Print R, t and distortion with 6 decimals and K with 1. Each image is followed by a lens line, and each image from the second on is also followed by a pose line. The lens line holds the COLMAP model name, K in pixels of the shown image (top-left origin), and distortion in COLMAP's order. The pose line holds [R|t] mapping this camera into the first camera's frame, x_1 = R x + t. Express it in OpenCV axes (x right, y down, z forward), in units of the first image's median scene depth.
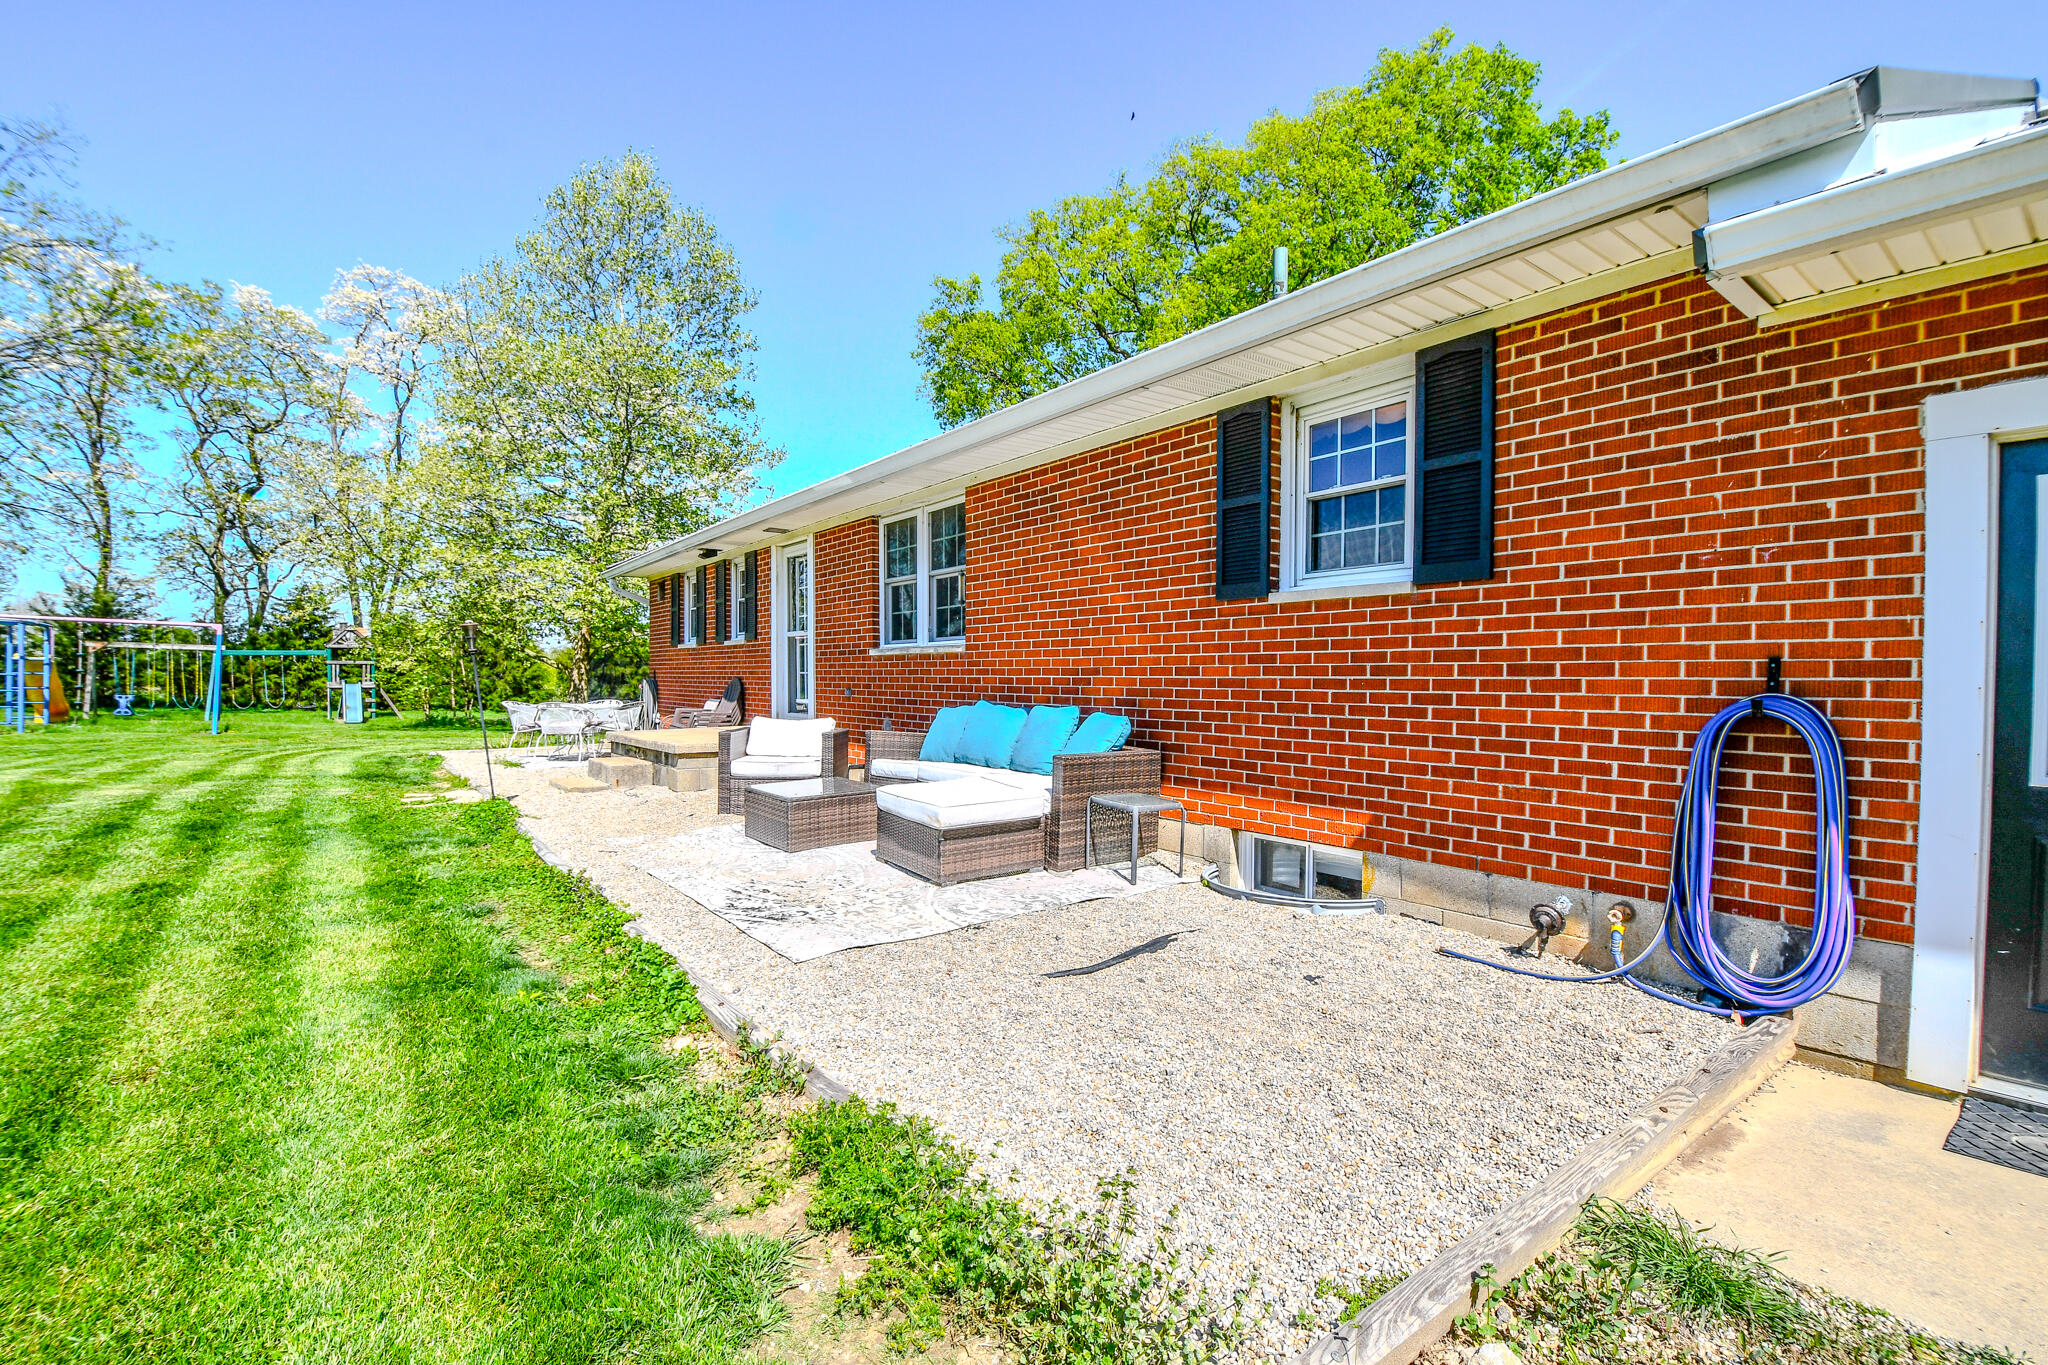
lens RADIAL K [[924.4, 0, 992.1], [0, 924.4, 682.6], [0, 0, 1]] dist [-0.017860, -0.000185]
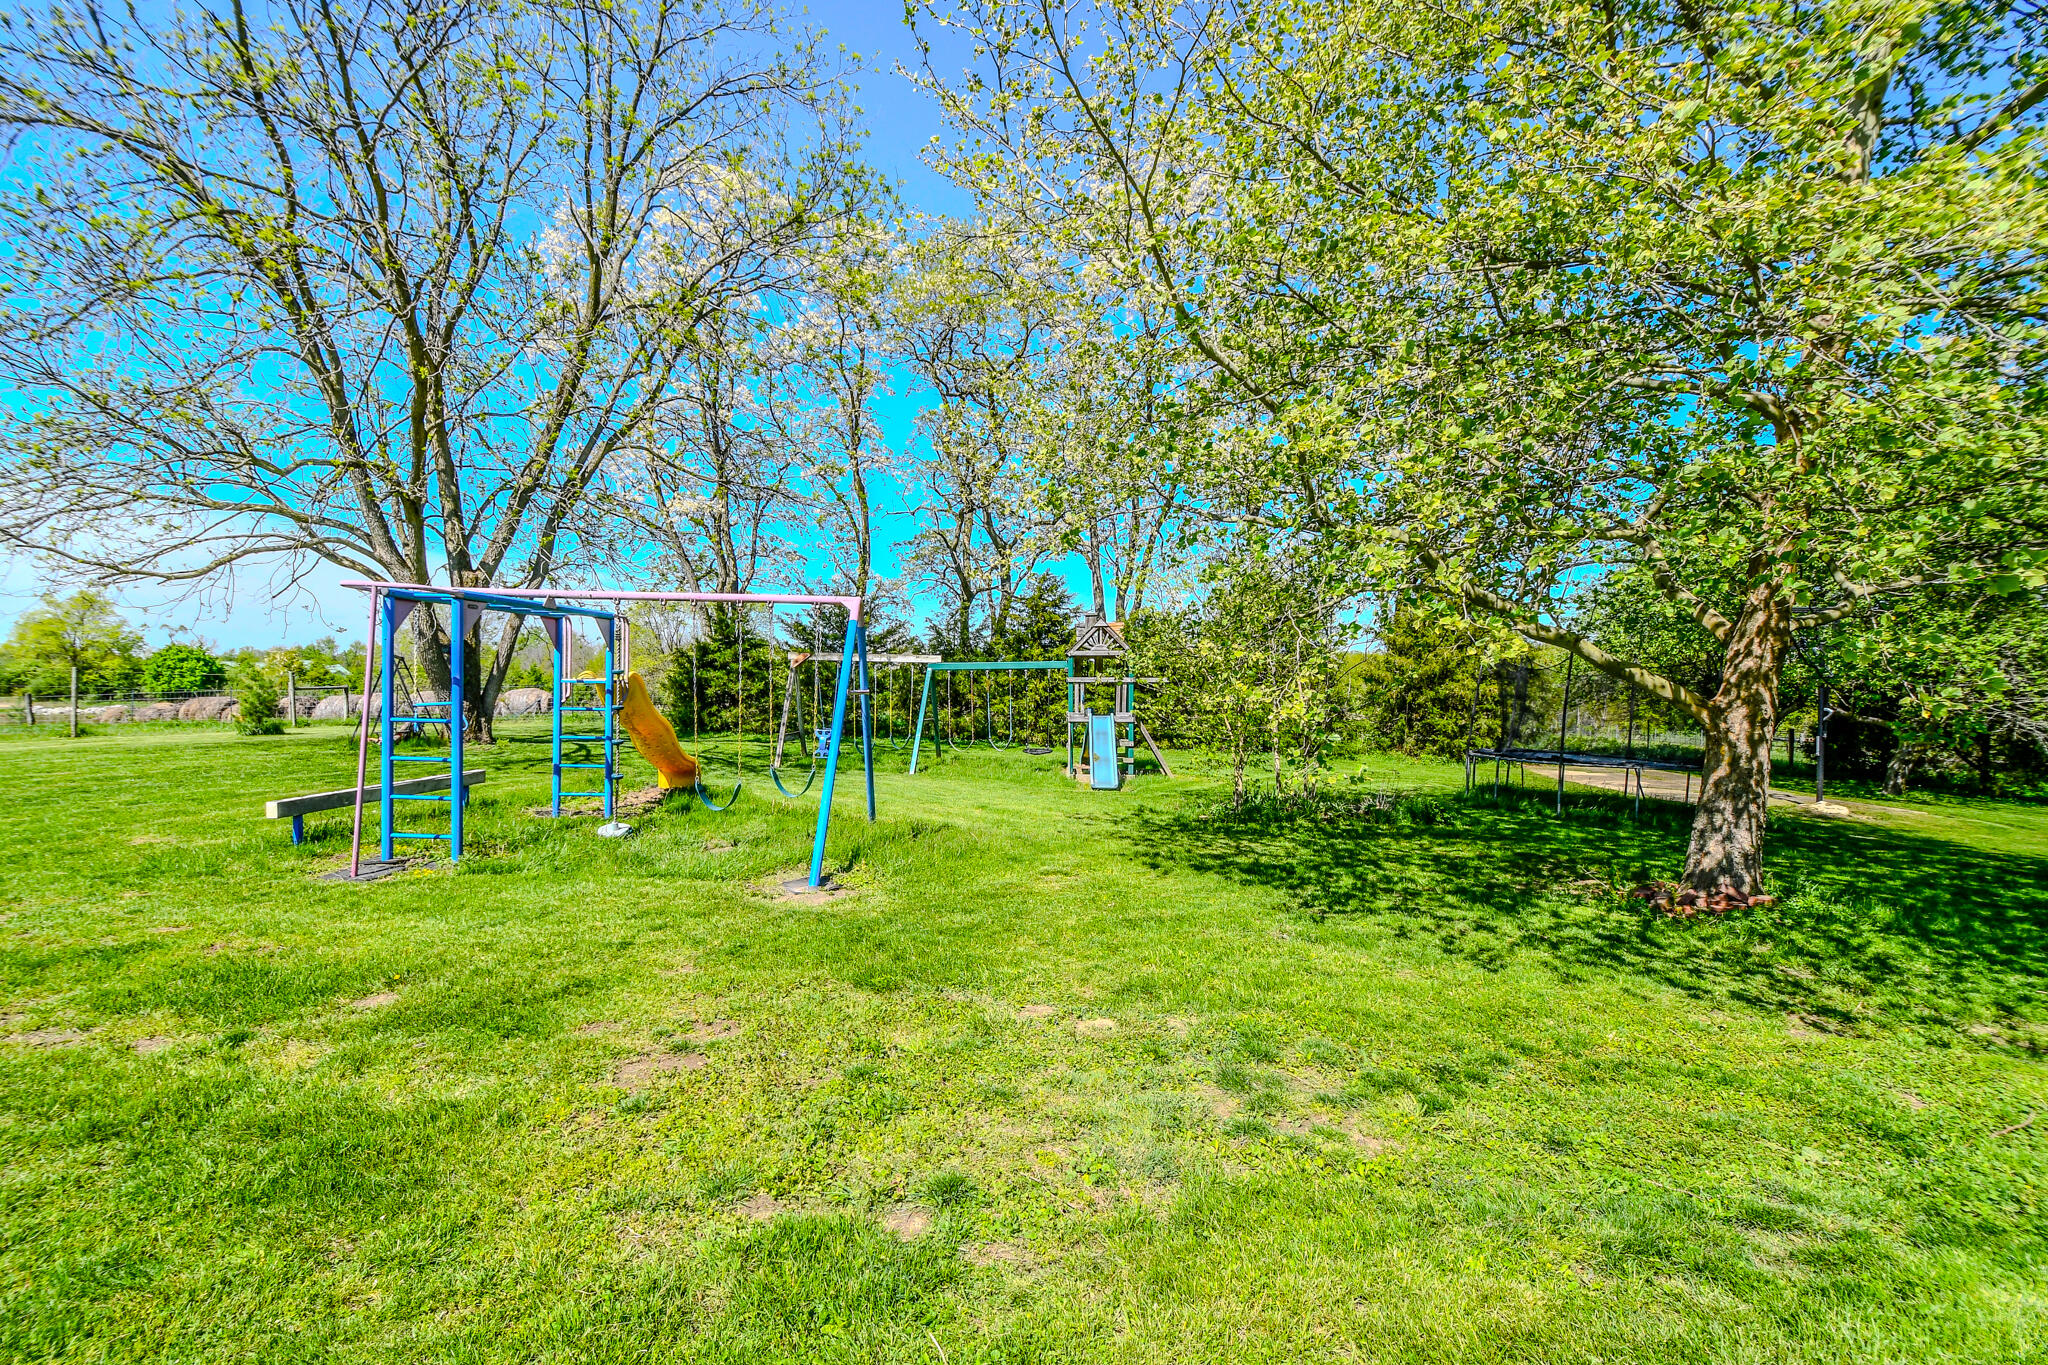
lens RADIAL K [[890.4, 0, 998.7], [0, 890.4, 686.4], [0, 0, 1]] dist [-0.000324, -0.010494]
pose [[0.758779, 0.001143, -0.651347, -0.324268], [-0.002910, 0.999994, -0.001635, -0.014830], [0.651341, 0.003136, 0.758778, 0.449648]]
